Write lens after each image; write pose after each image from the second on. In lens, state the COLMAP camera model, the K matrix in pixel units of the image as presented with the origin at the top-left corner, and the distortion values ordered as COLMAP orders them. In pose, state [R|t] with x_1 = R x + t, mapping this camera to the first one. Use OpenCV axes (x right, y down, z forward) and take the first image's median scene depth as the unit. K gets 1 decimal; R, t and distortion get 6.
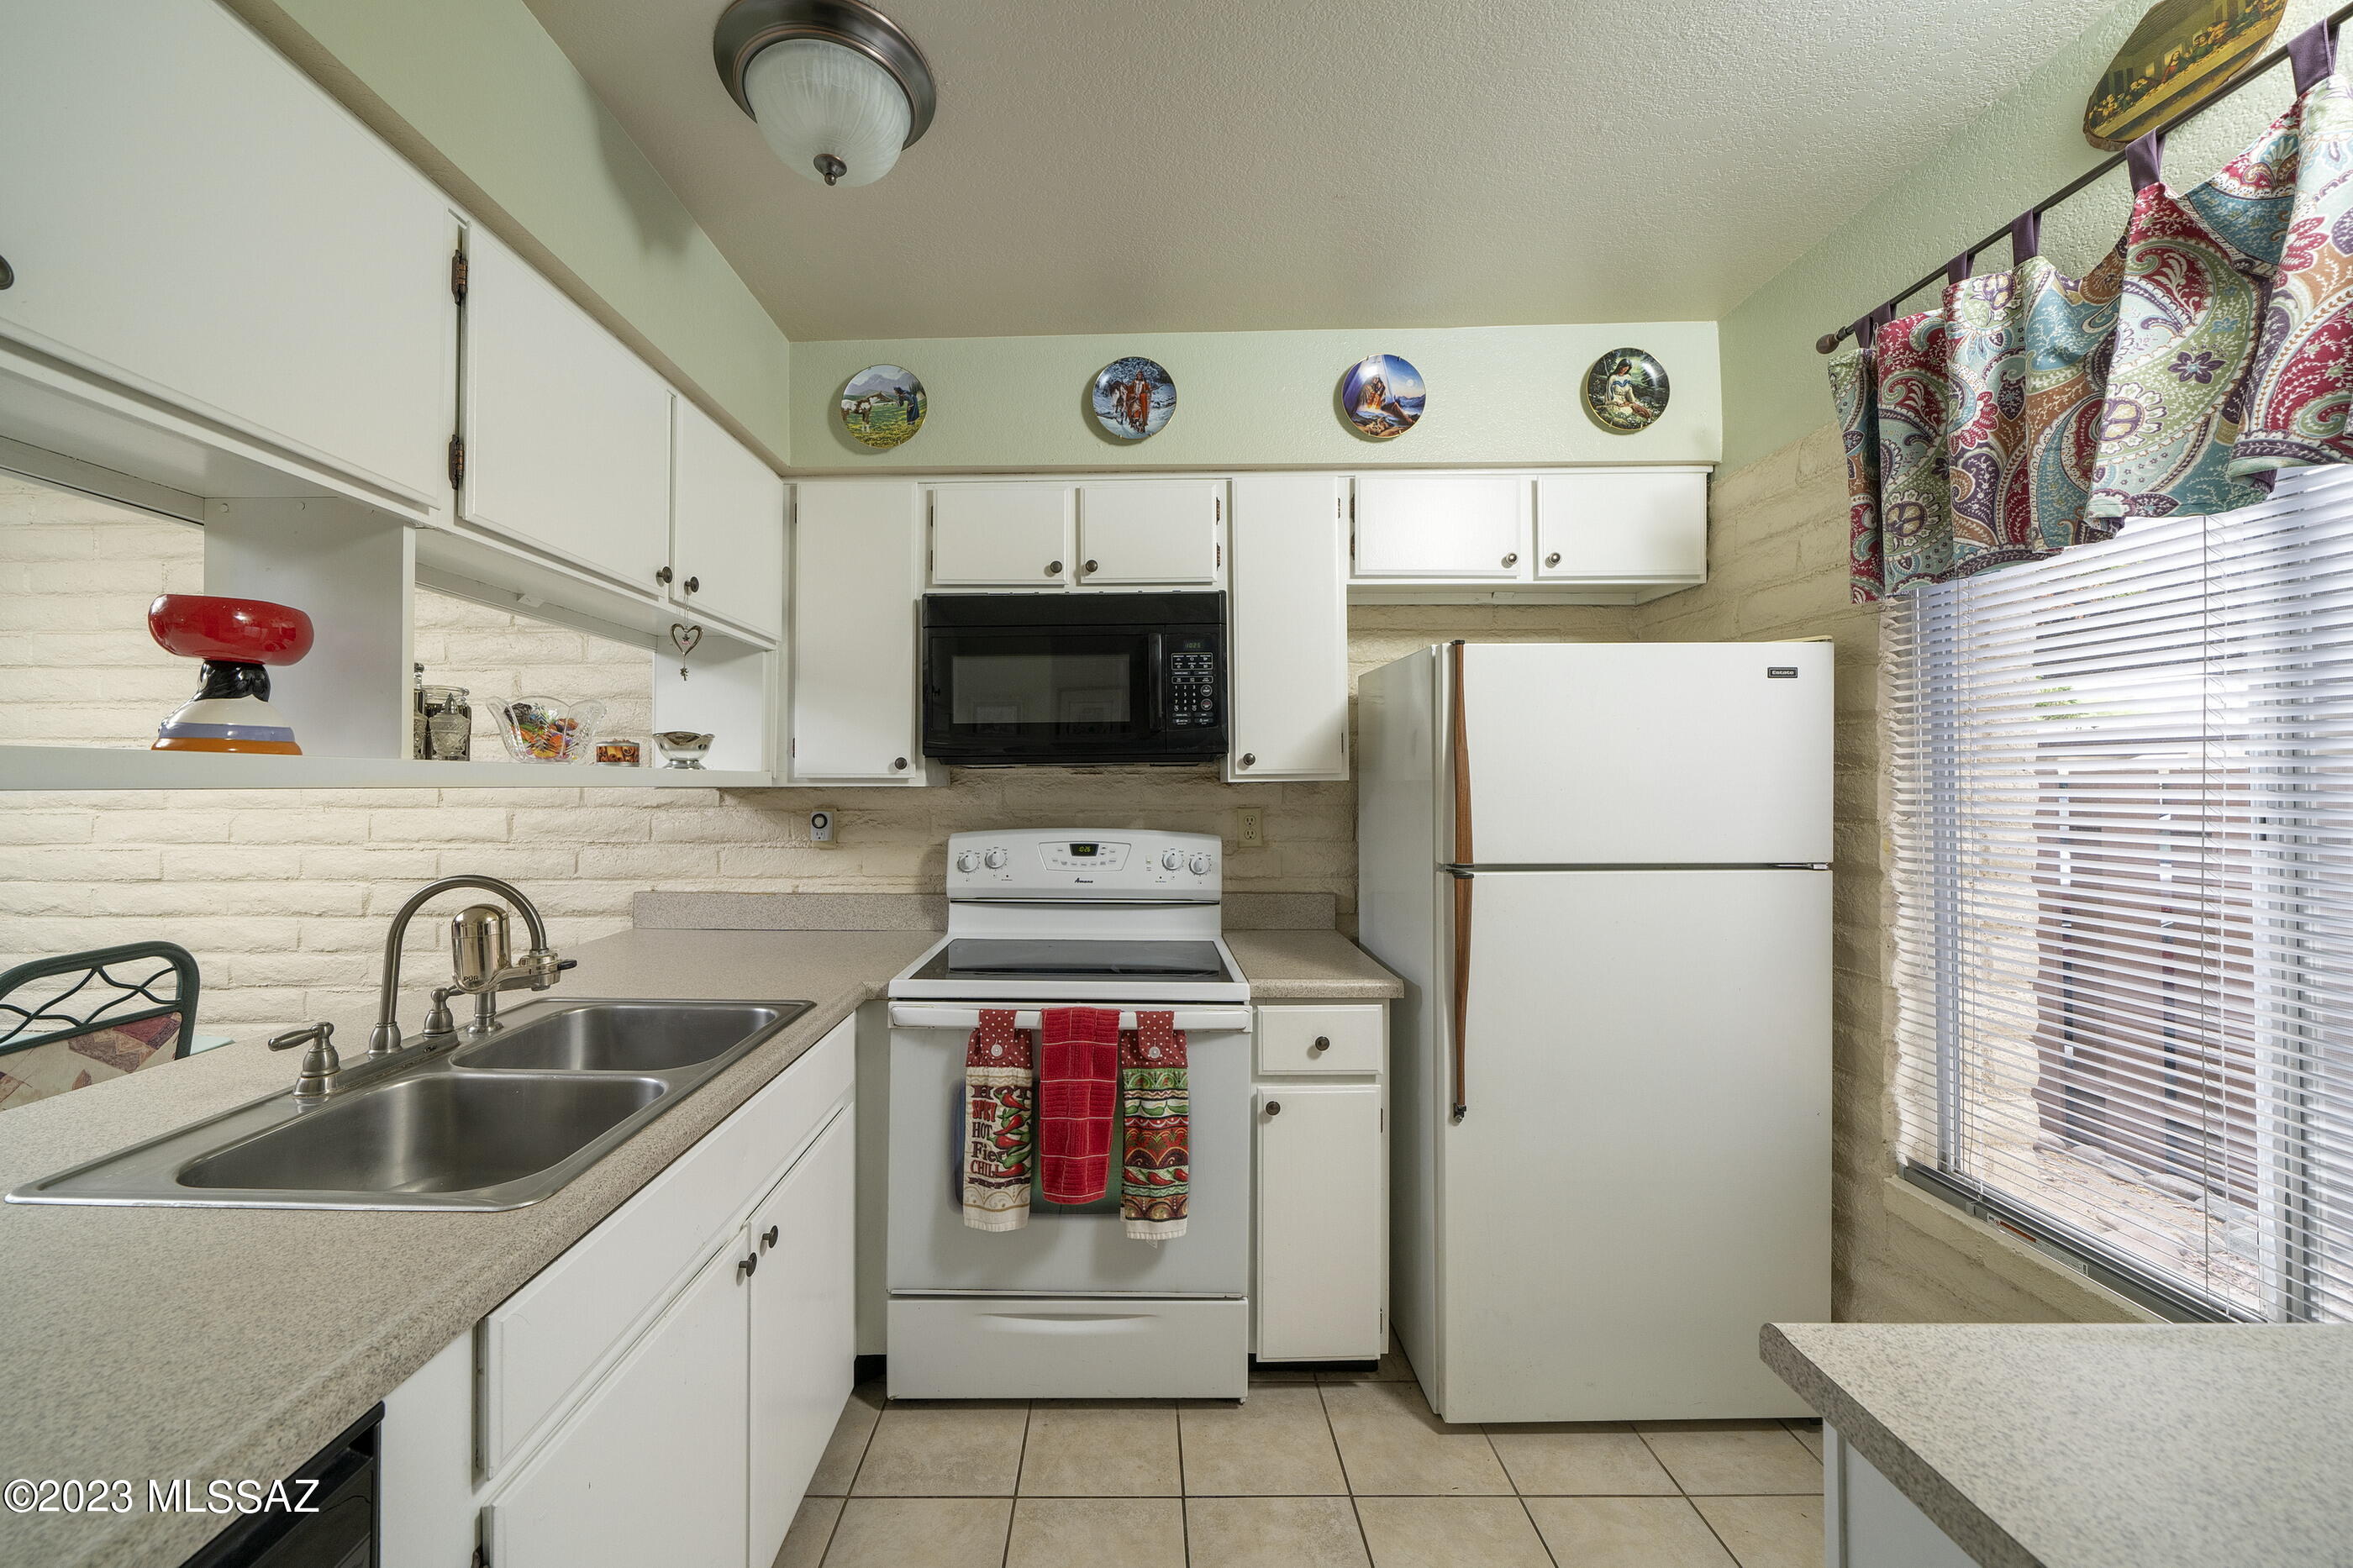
lens RADIAL K [[874.0, 0, 1176.5], [0, 874.0, 784.0], [0, 0, 1]] dist [-0.000913, -0.000160]
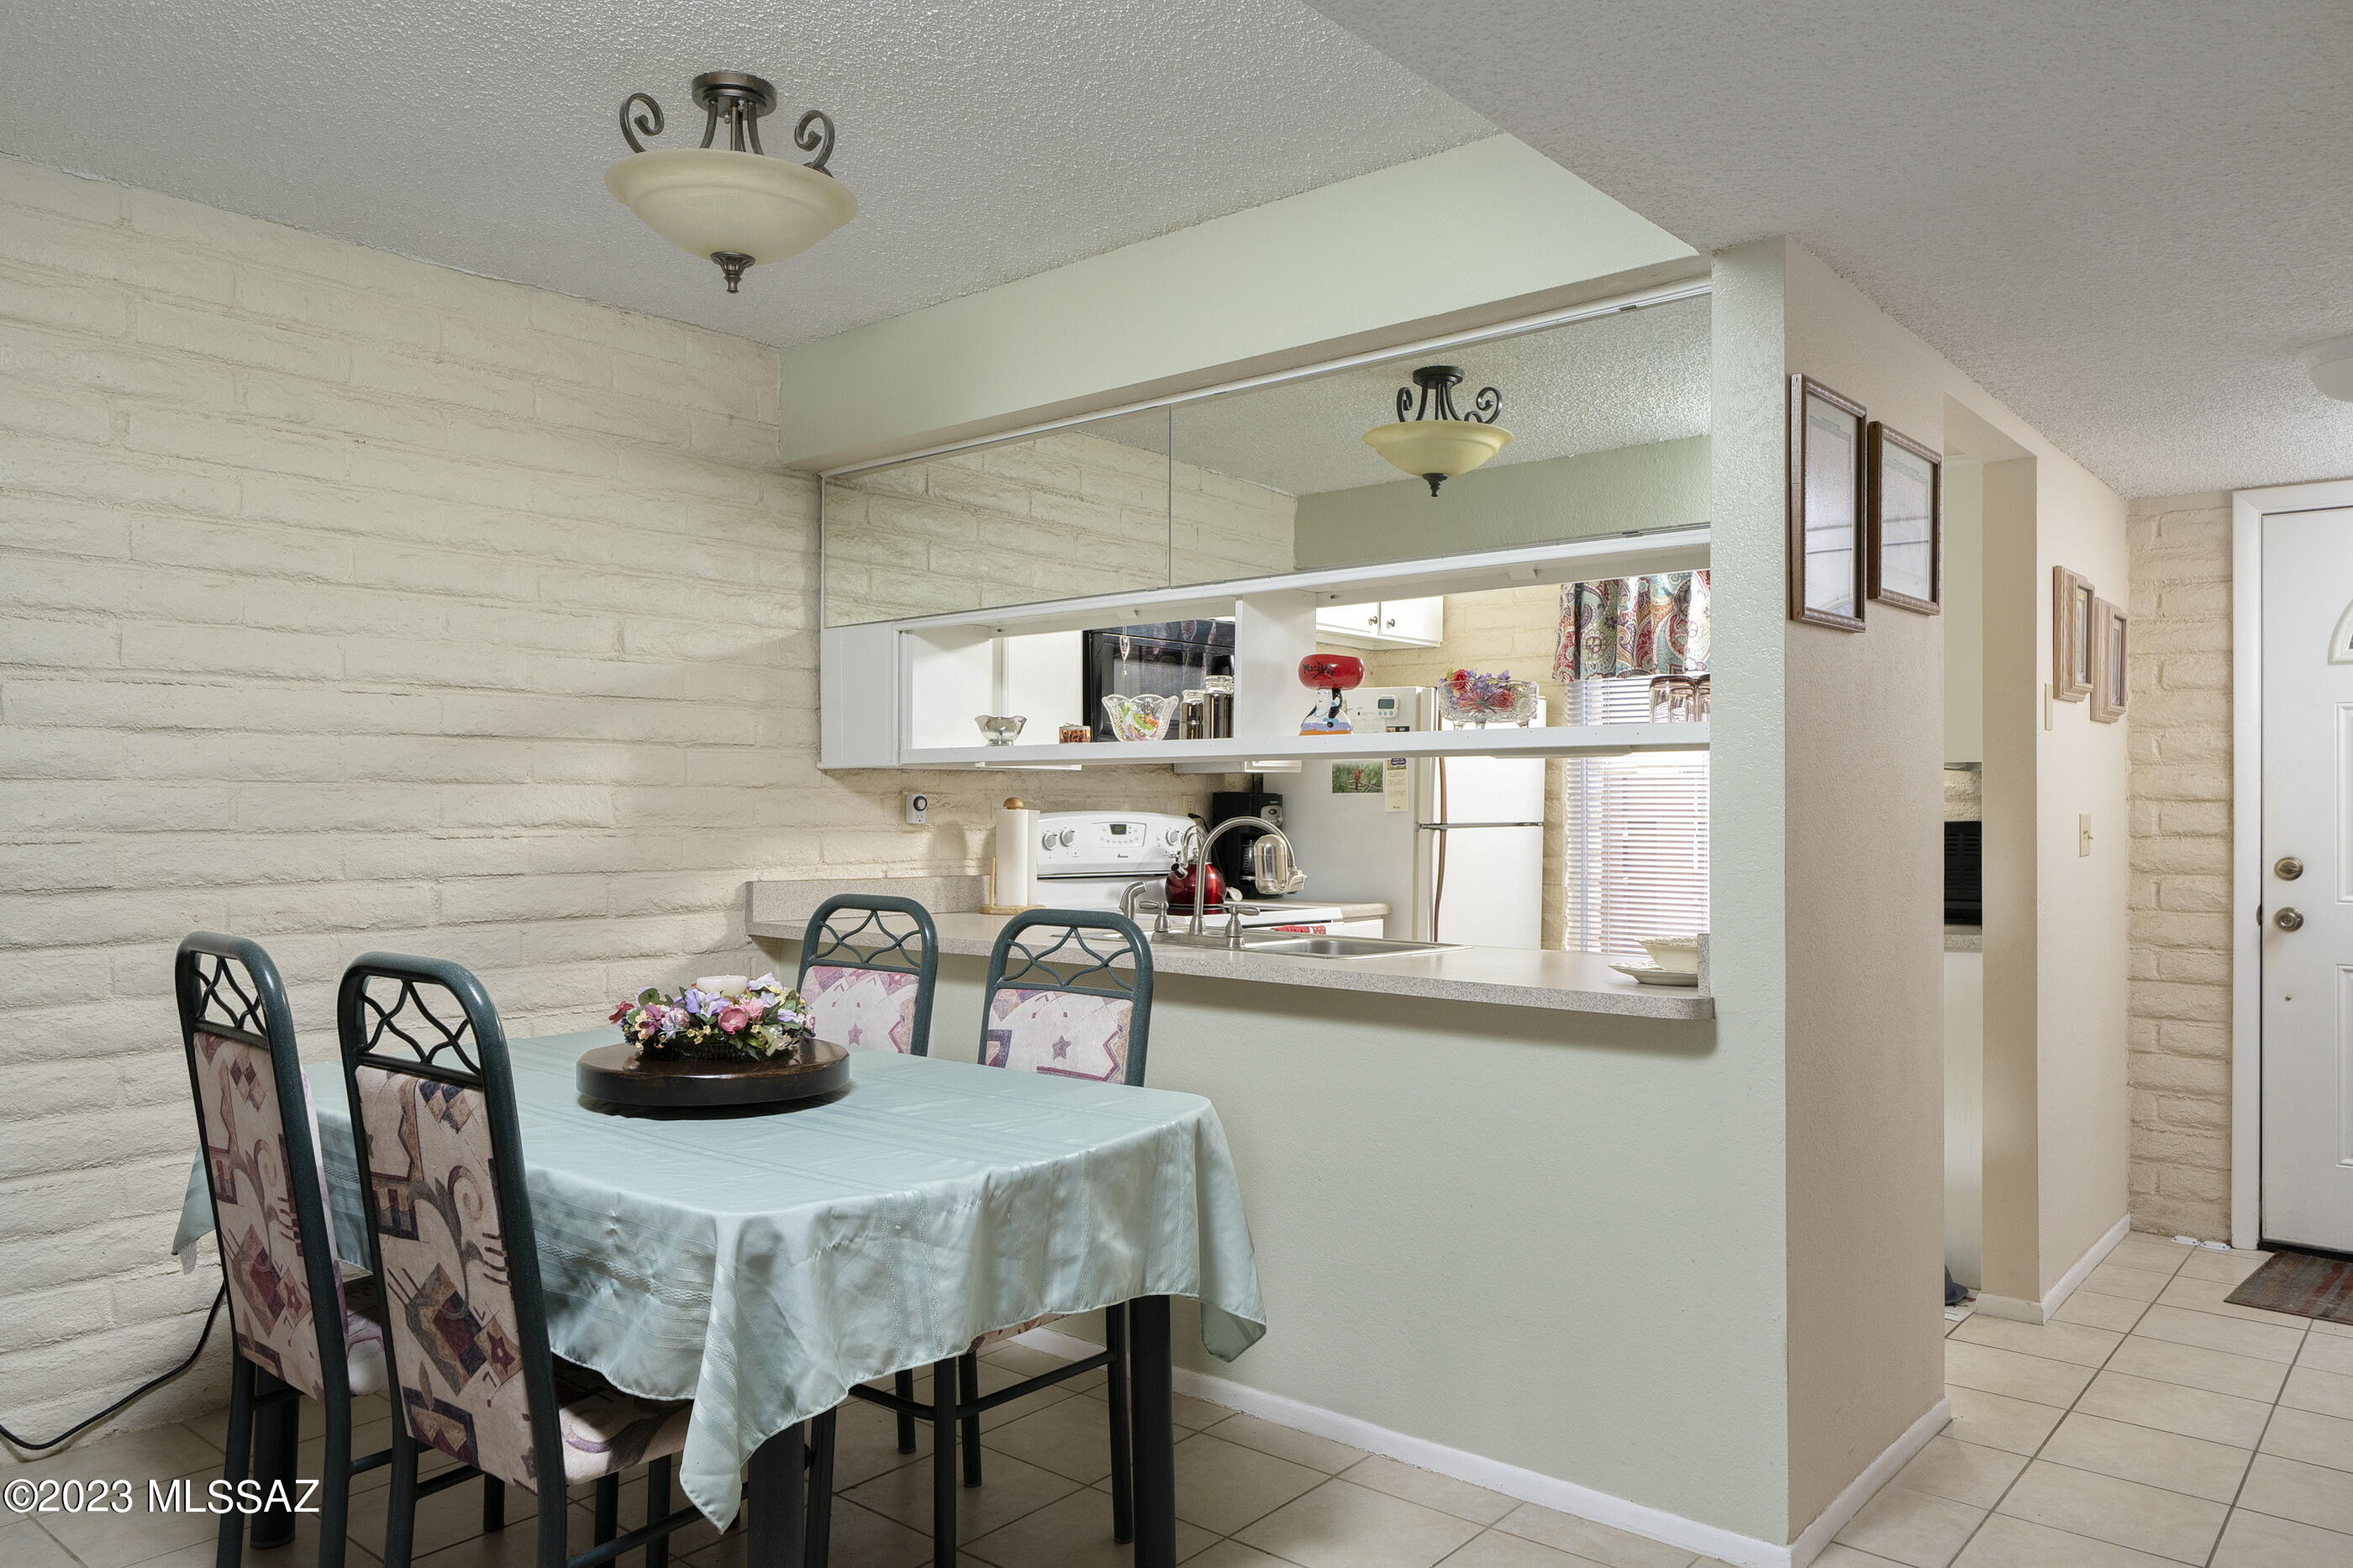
lens RADIAL K [[1603.4, 0, 1176.5], [0, 1603.4, 784.0], [0, 0, 1]] dist [0.003001, 0.000446]
pose [[0.645101, 0.015606, 0.763938, -1.649173], [-0.004585, 0.999852, -0.016553, 0.050576], [-0.764084, 0.007176, 0.645077, -0.401966]]
